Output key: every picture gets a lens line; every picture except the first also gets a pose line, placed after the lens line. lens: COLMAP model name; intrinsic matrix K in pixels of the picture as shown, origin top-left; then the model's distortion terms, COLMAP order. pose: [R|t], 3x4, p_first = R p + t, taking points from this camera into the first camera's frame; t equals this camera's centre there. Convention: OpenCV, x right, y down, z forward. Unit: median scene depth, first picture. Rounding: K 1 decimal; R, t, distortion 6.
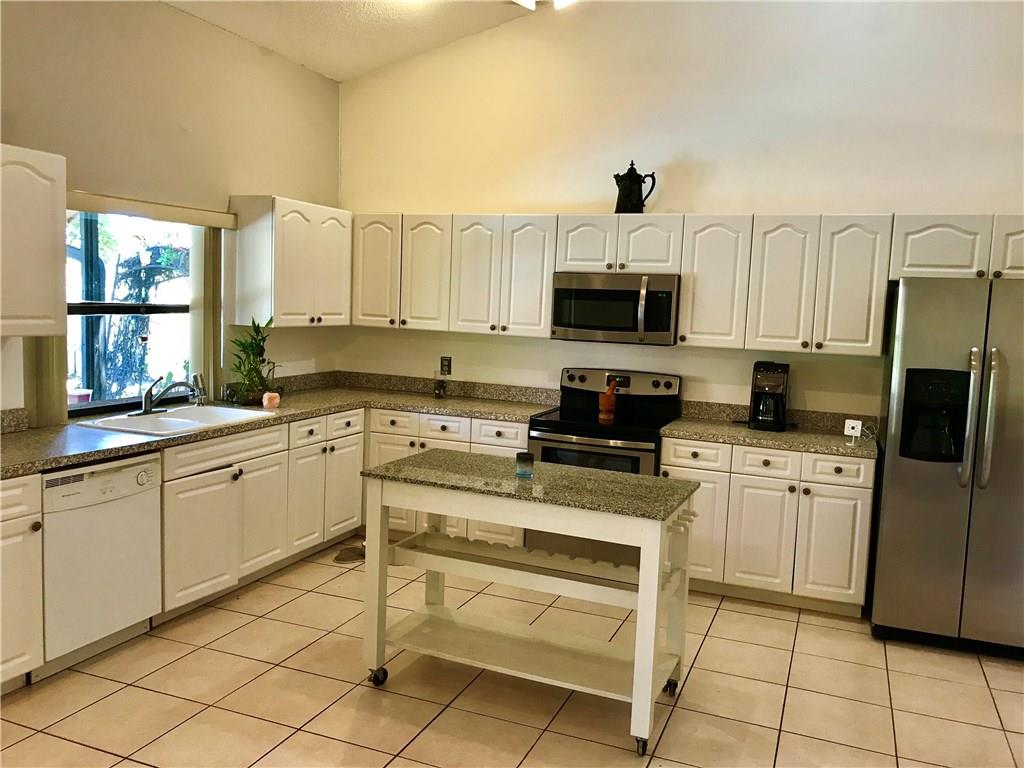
lens RADIAL K [[849.3, 0, 512.3], [0, 849.3, 380.9], [0, 0, 1]] dist [0.026861, -0.042905]
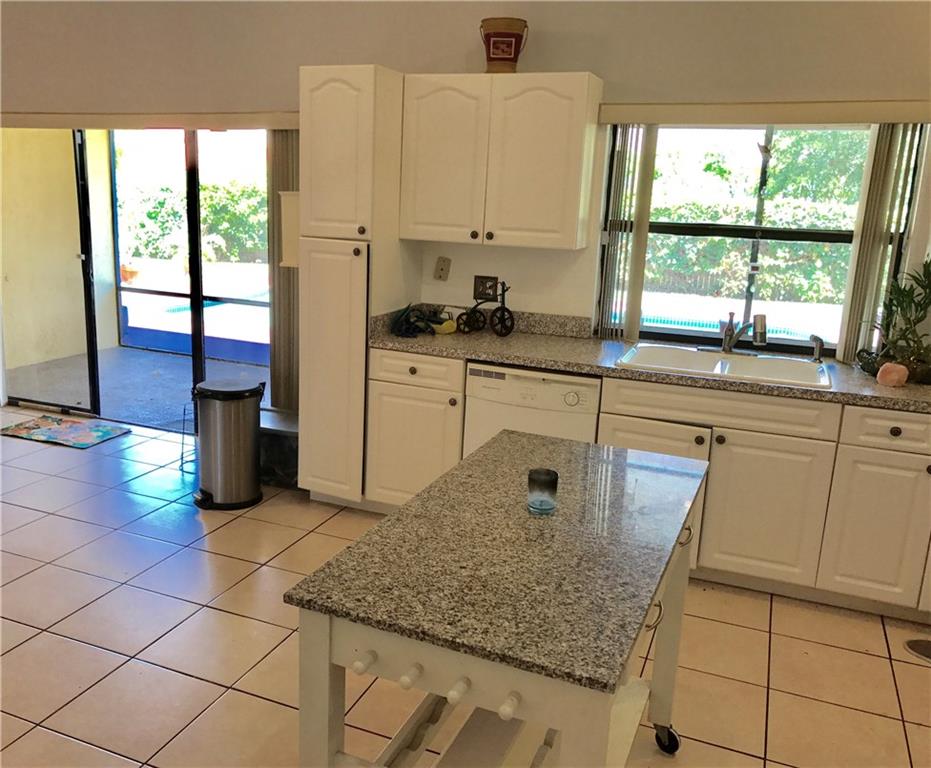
lens RADIAL K [[800.3, 0, 463.8], [0, 800.3, 386.2], [0, 0, 1]] dist [0.001839, -0.001906]
pose [[-0.018658, 0.196412, -0.980344, 0.463449], [-0.131650, 0.971495, 0.197145, -0.064824], [0.991121, 0.132740, 0.007732, 0.848438]]
